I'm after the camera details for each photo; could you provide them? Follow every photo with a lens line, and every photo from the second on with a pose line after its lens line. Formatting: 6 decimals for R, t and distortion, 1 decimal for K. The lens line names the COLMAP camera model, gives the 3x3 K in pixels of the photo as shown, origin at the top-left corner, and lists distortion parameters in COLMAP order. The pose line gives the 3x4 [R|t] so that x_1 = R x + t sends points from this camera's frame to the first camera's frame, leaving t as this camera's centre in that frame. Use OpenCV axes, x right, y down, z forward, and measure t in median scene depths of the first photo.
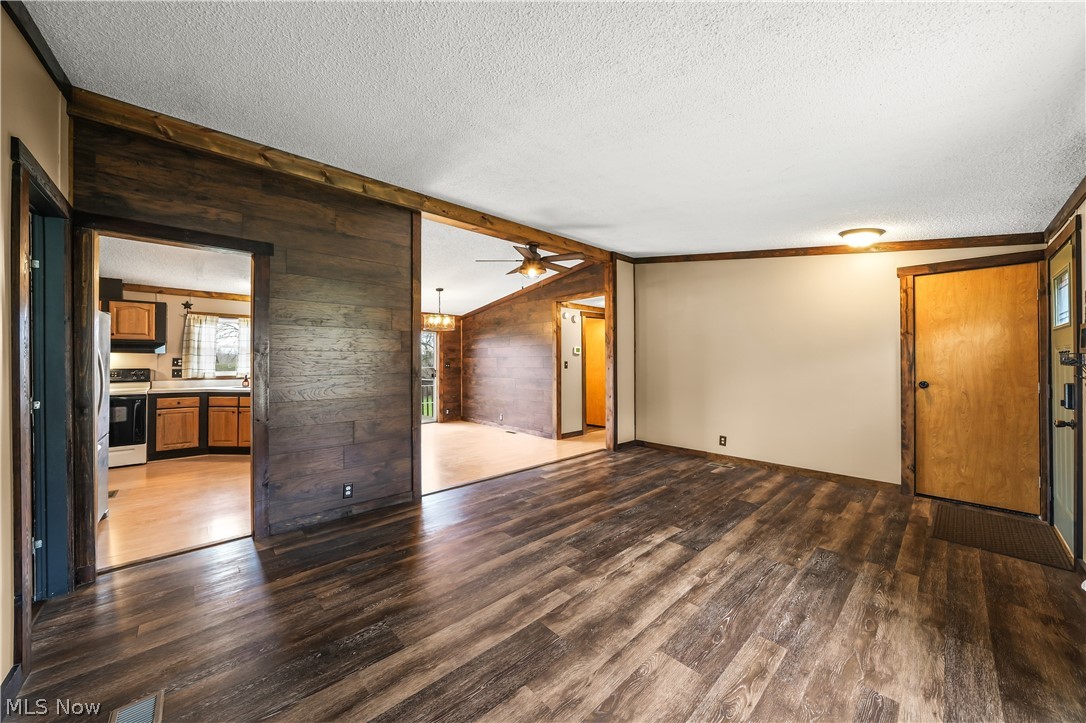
lens RADIAL K [[377.2, 0, 545.5], [0, 377.2, 359.8], [0, 0, 1]] dist [-0.010395, 0.000232]
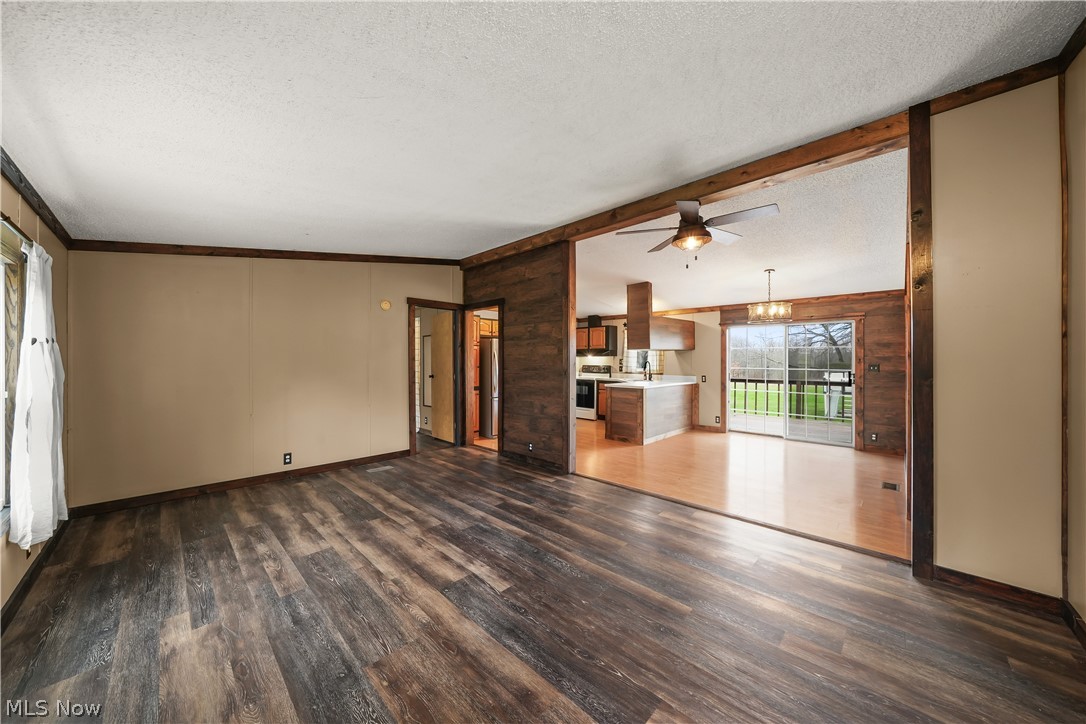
lens RADIAL K [[382.0, 0, 526.7], [0, 382.0, 360.6], [0, 0, 1]] dist [-0.010704, -0.000024]
pose [[0.024348, -0.000158, -0.999704, 1.302797], [0.004037, 0.999992, -0.000060, -0.000642], [0.999695, -0.004035, 0.024348, 1.214311]]
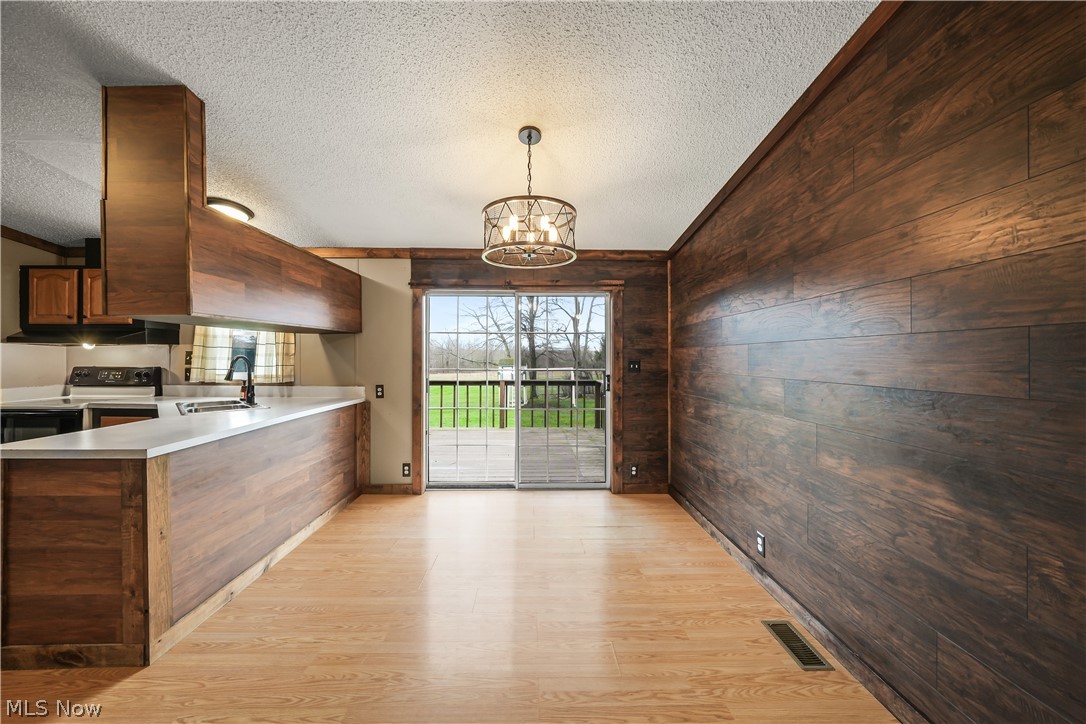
lens RADIAL K [[377.2, 0, 545.5], [0, 377.2, 360.3], [0, 0, 1]] dist [-0.010395, 0.000232]
pose [[0.749694, 0.005577, -0.661761, -0.148206], [0.003388, 0.999919, 0.012264, 0.009212], [0.661776, -0.011436, 0.749615, 1.978316]]
